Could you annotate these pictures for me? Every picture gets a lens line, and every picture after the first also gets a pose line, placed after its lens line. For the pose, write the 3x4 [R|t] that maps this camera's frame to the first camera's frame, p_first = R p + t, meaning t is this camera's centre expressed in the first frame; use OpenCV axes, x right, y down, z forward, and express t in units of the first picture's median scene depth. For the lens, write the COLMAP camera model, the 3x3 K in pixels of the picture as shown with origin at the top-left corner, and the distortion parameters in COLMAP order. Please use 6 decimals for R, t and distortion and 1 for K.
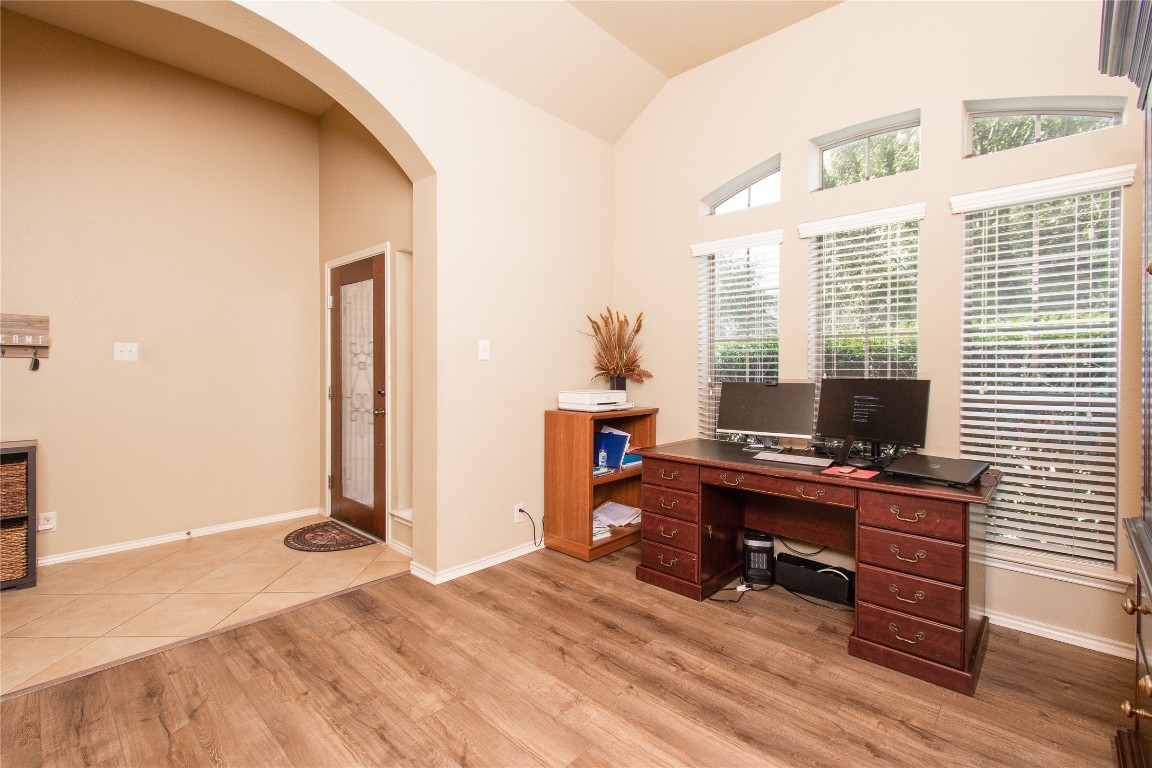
lens RADIAL K [[517.3, 0, 574.2], [0, 517.3, 376.5], [0, 0, 1]] dist [-0.000484, -0.000760]
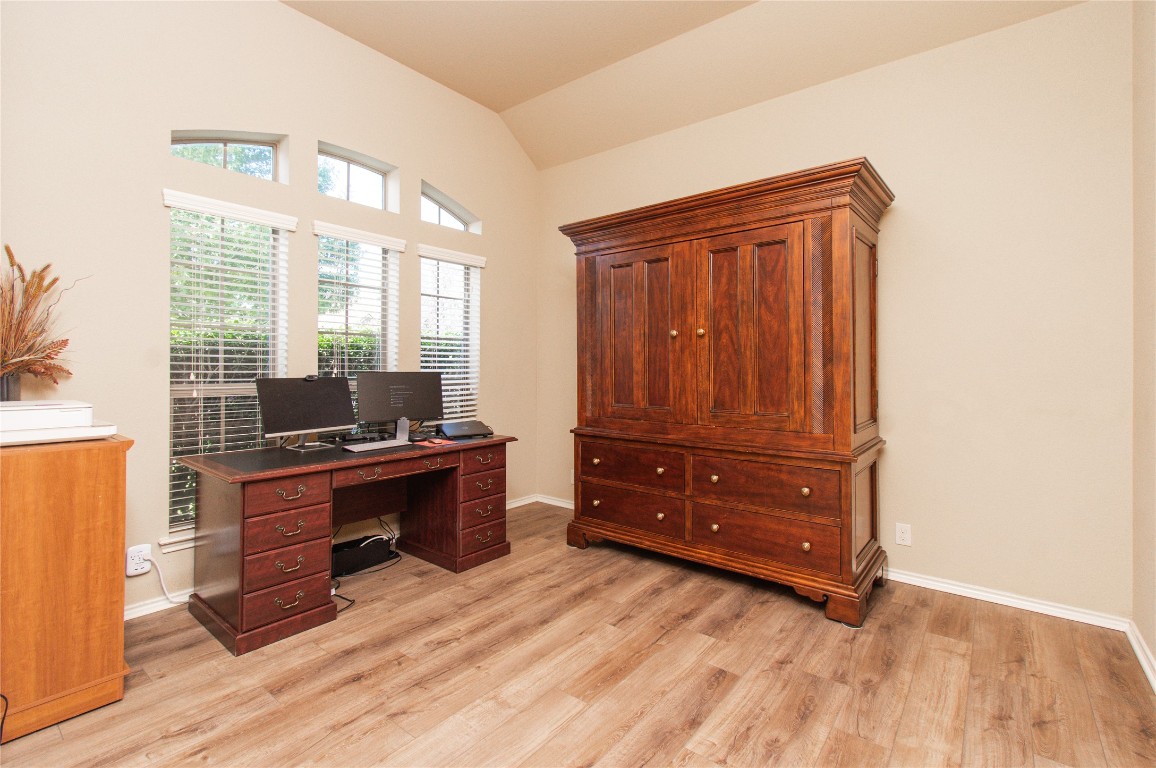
lens RADIAL K [[519.1, 0, 576.1], [0, 519.1, 384.2], [0, 0, 1]] dist [-0.000484, -0.000760]
pose [[-0.074842, -0.040676, 0.996365, -0.738194], [0.009690, 0.999091, 0.041515, -0.014637], [-0.997148, 0.012762, -0.074380, 0.687703]]
